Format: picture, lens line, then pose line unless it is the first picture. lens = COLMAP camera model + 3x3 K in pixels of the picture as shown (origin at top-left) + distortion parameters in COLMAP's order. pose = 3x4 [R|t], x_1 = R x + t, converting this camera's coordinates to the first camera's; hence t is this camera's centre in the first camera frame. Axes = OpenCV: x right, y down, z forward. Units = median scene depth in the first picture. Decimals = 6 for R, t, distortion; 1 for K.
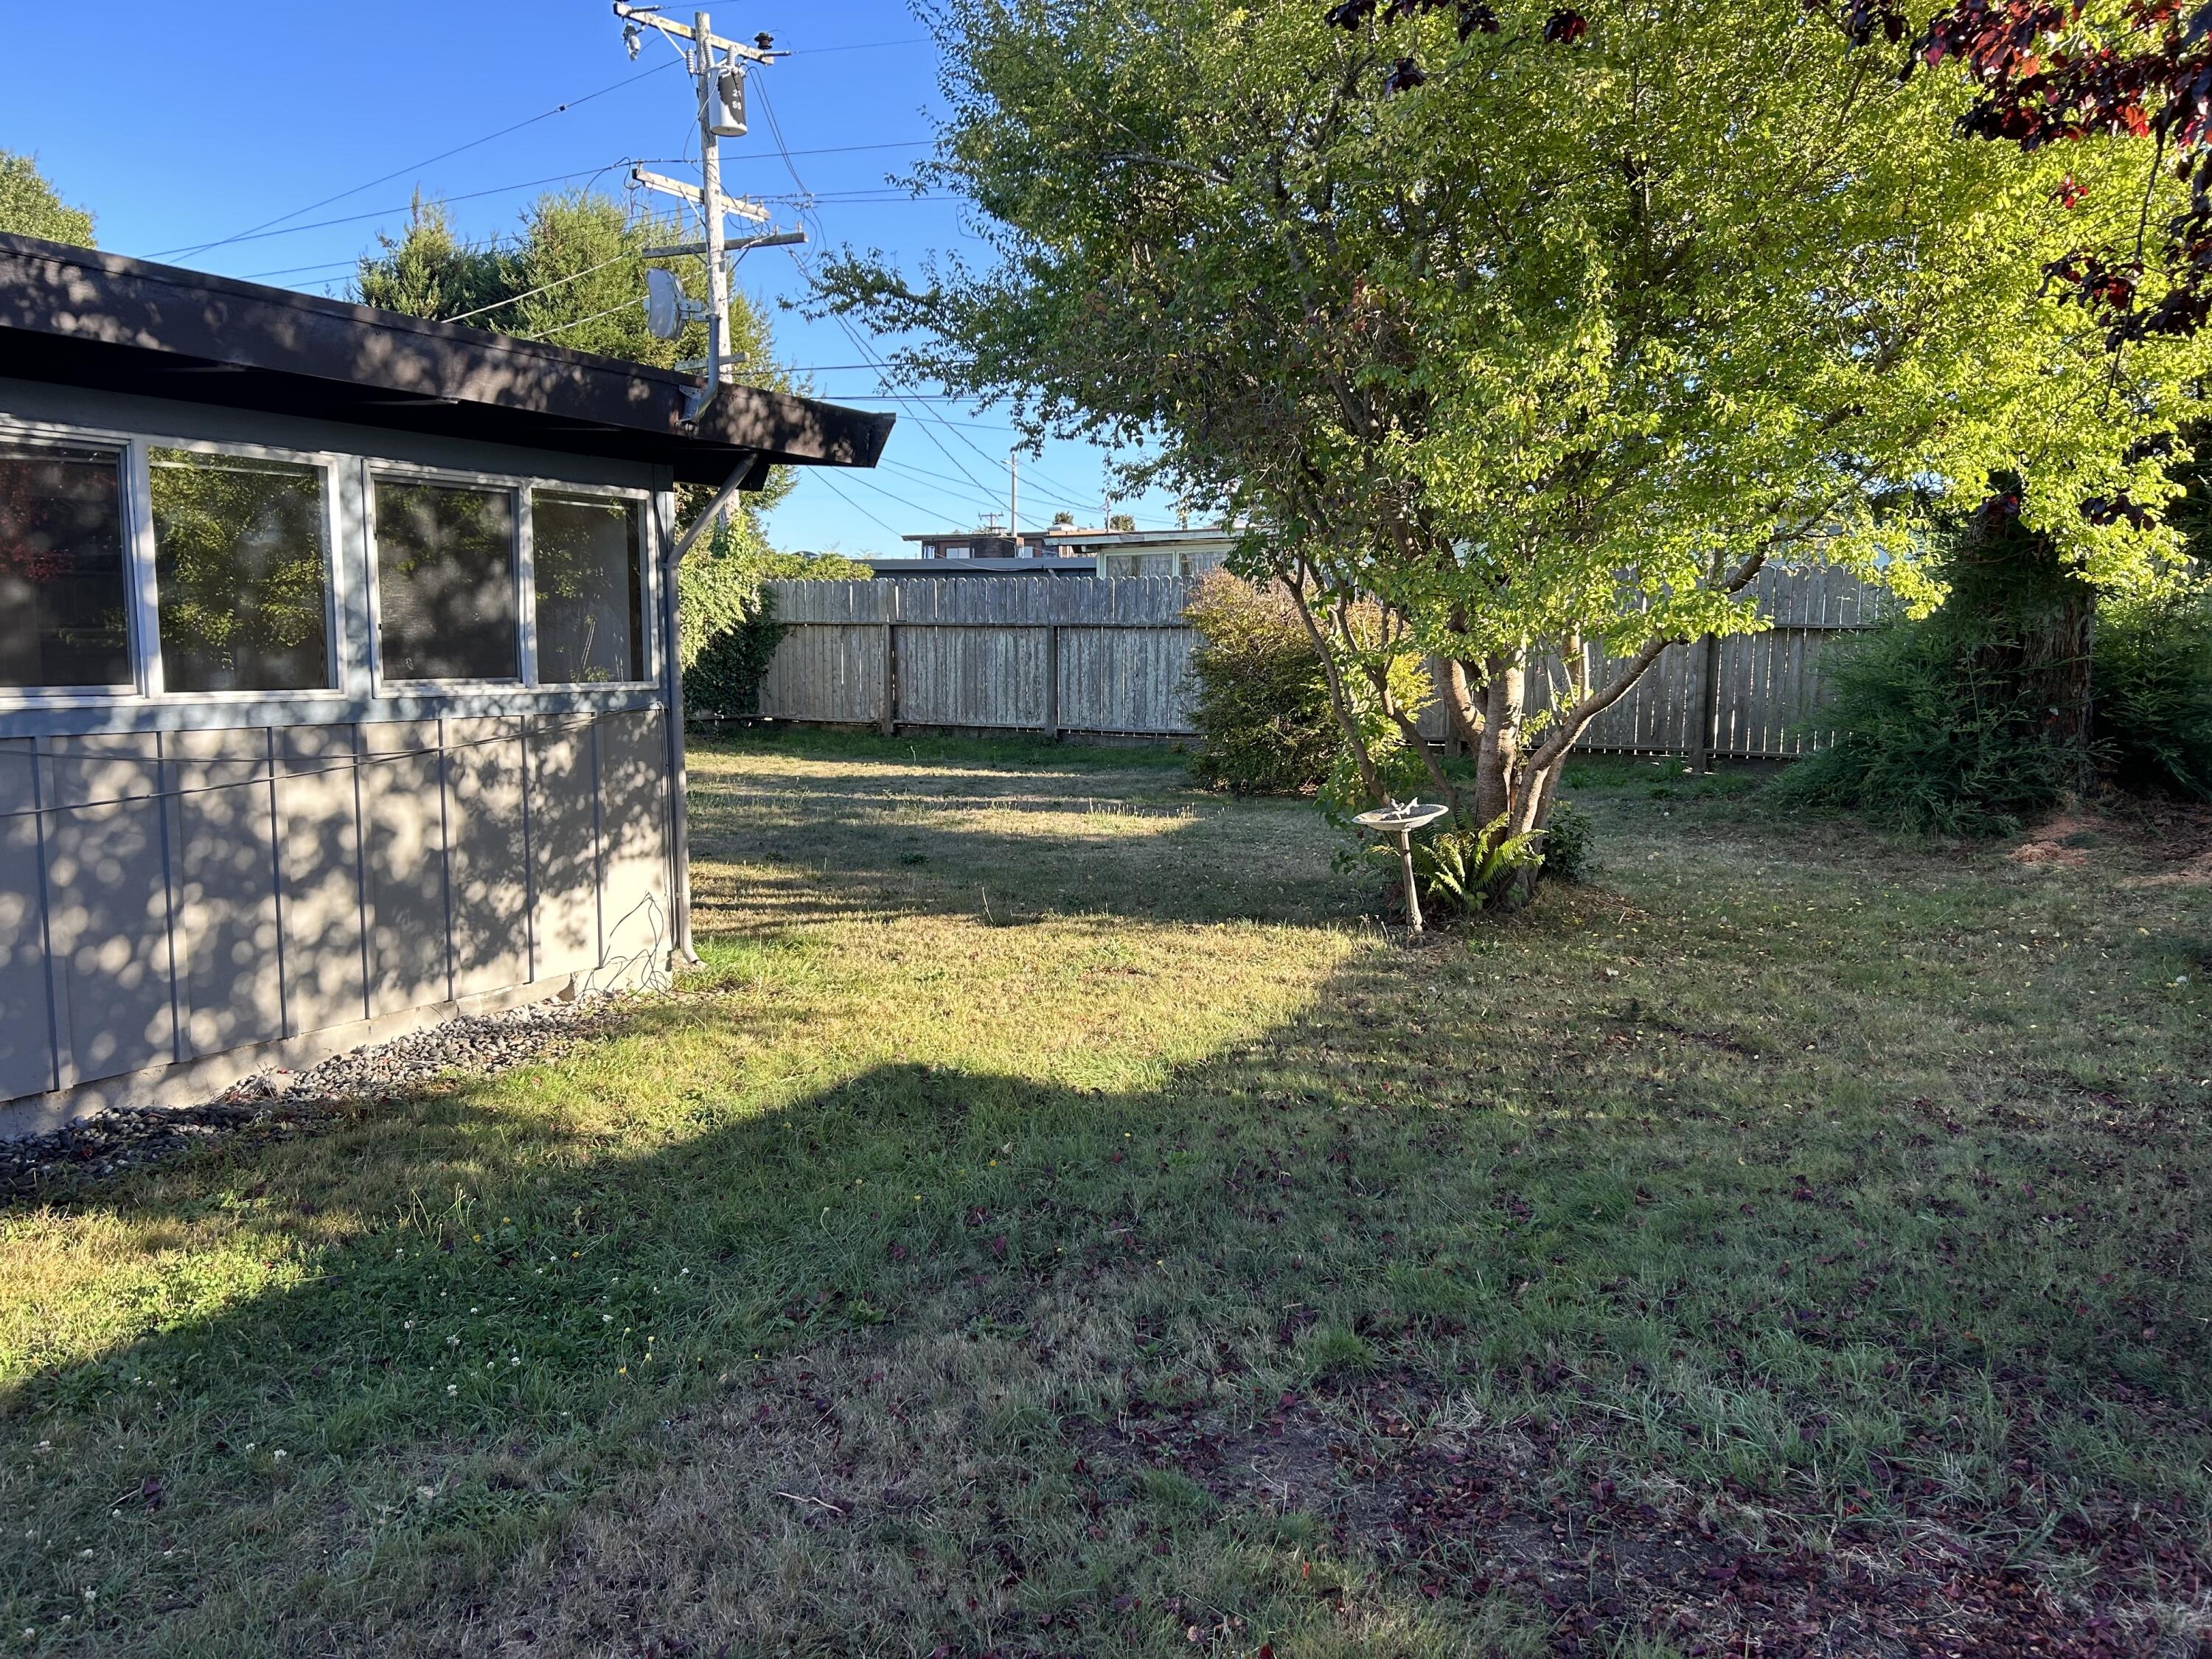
lens RADIAL K [[1662.9, 0, 1100.4], [0, 1662.9, 841.3], [0, 0, 1]] dist [0.011573, 0.004743]
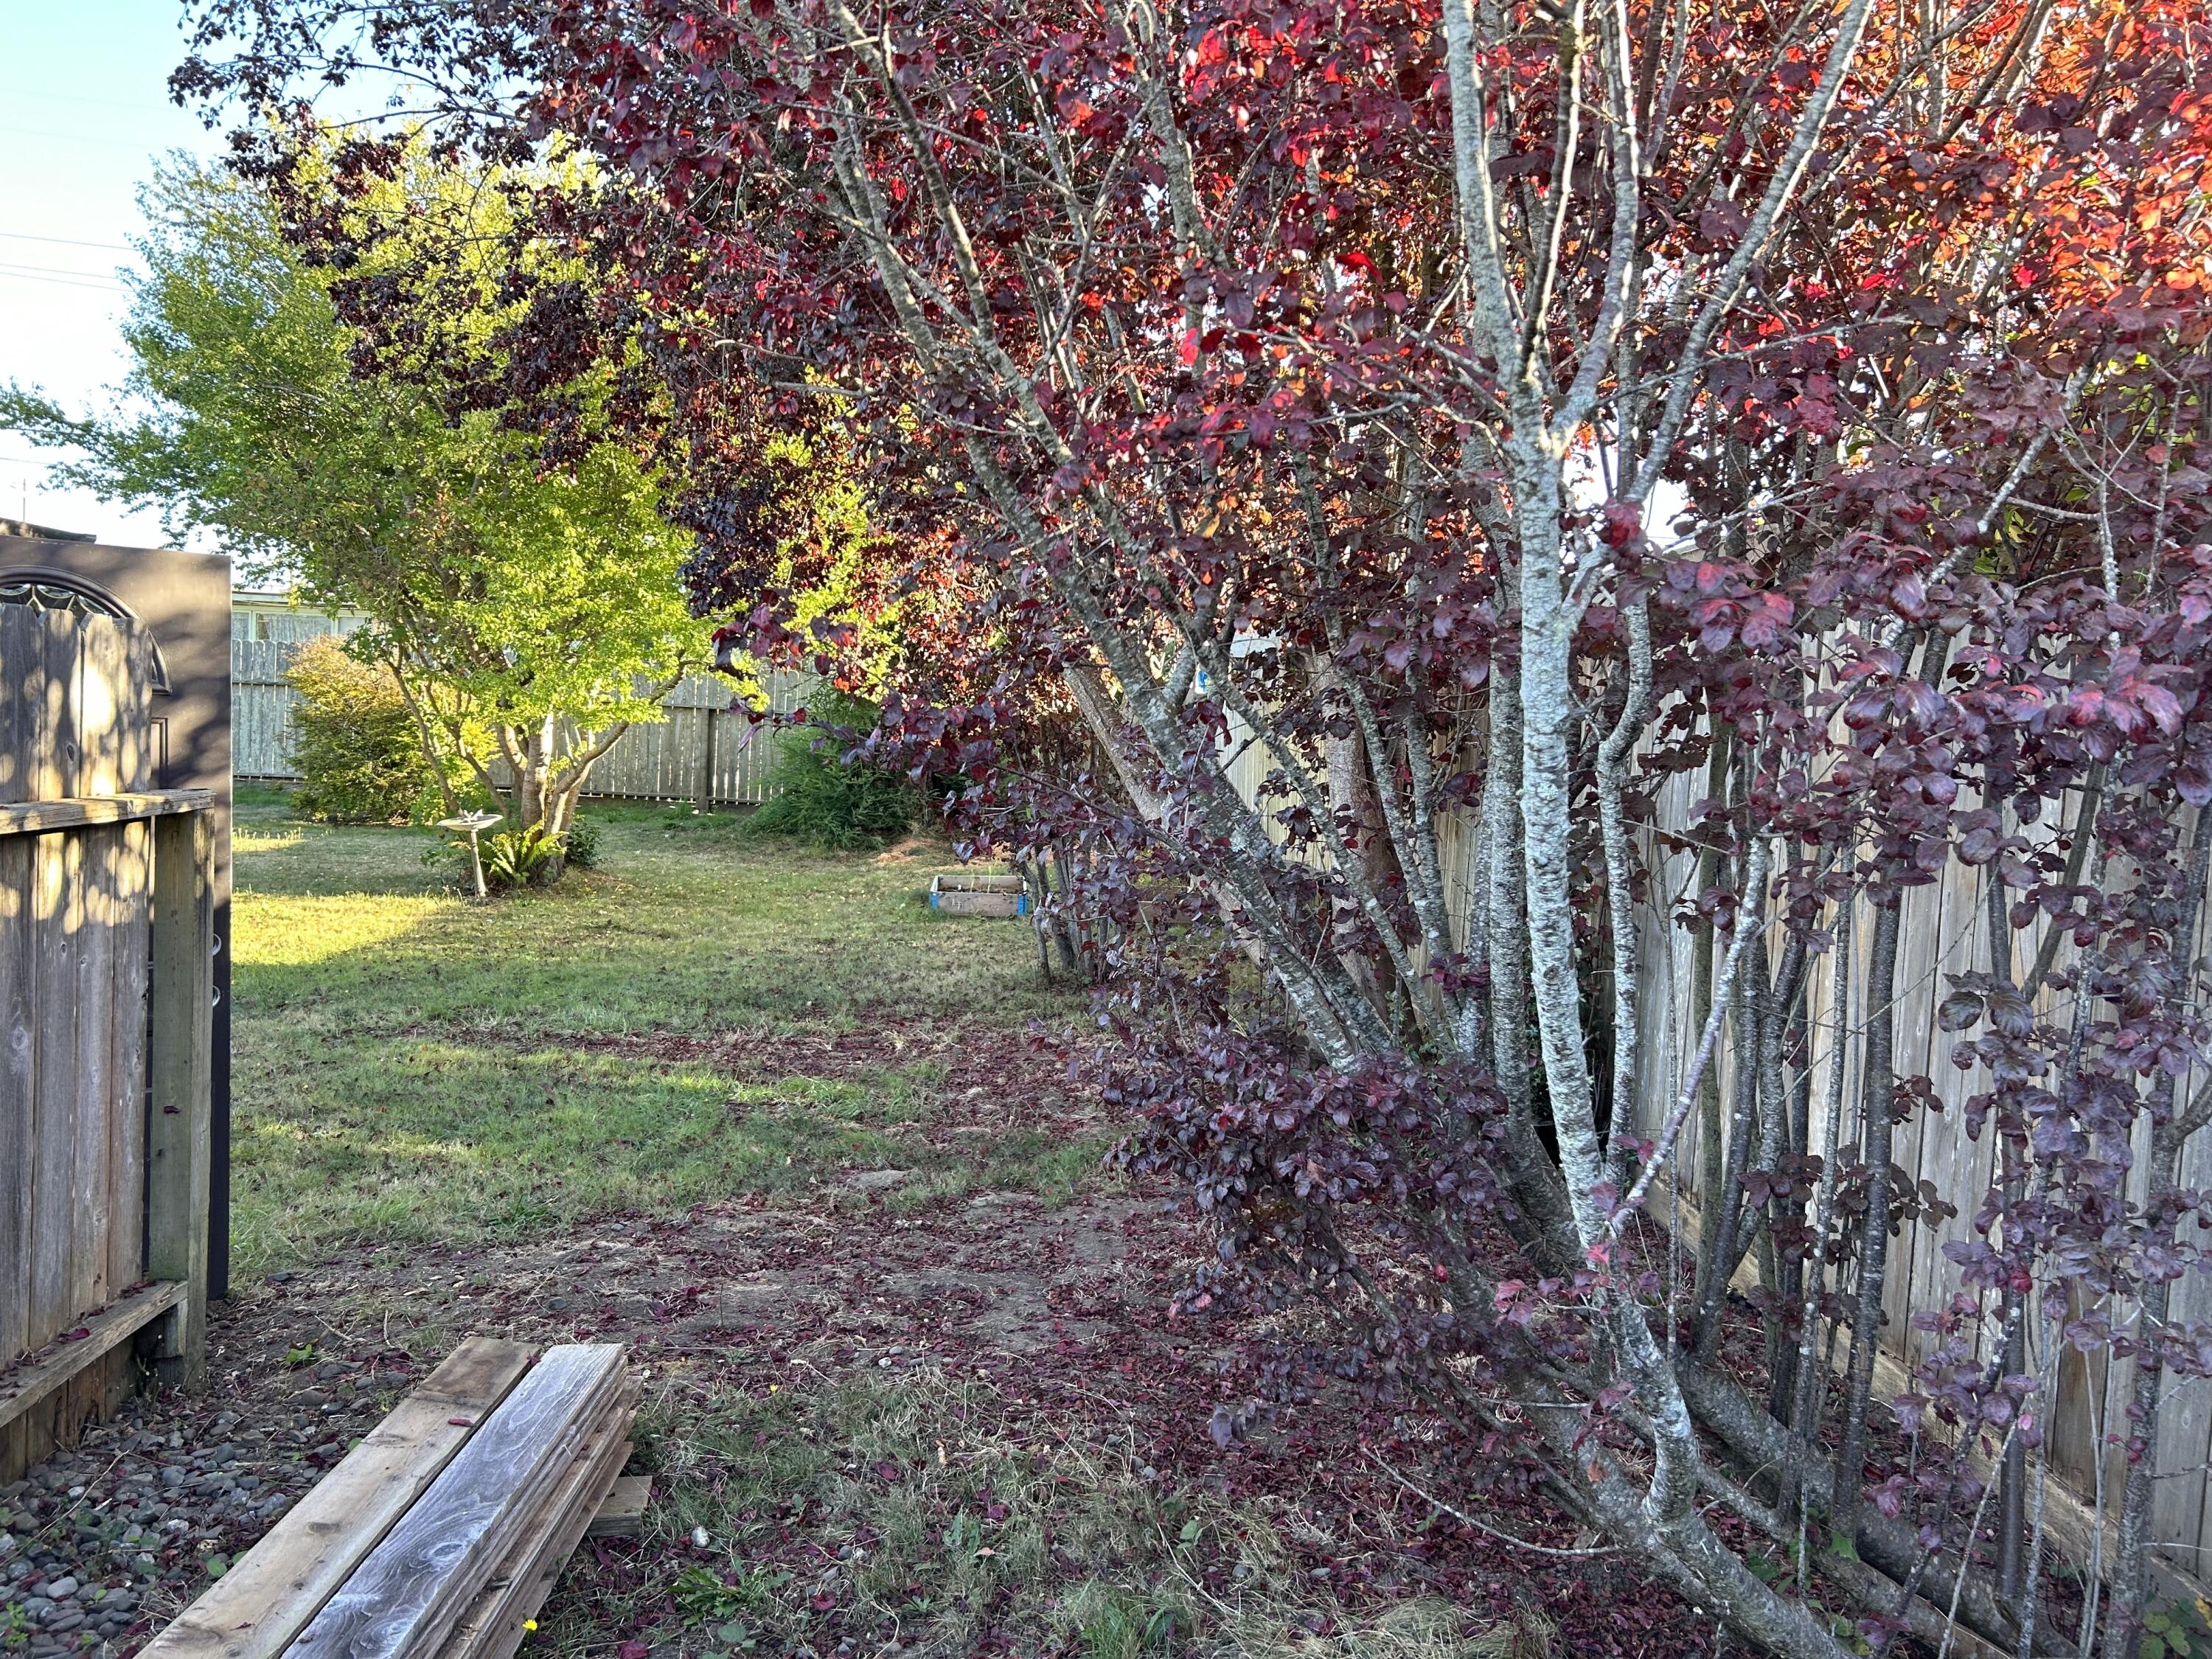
lens RADIAL K [[1662.9, 0, 1100.4], [0, 1662.9, 841.3], [0, 0, 1]] dist [0.011573, 0.004743]
pose [[0.860709, 0.006879, 0.509051, -0.096696], [0.014303, 0.999187, -0.037685, 0.065252], [-0.508896, 0.039717, 0.859911, -0.585934]]
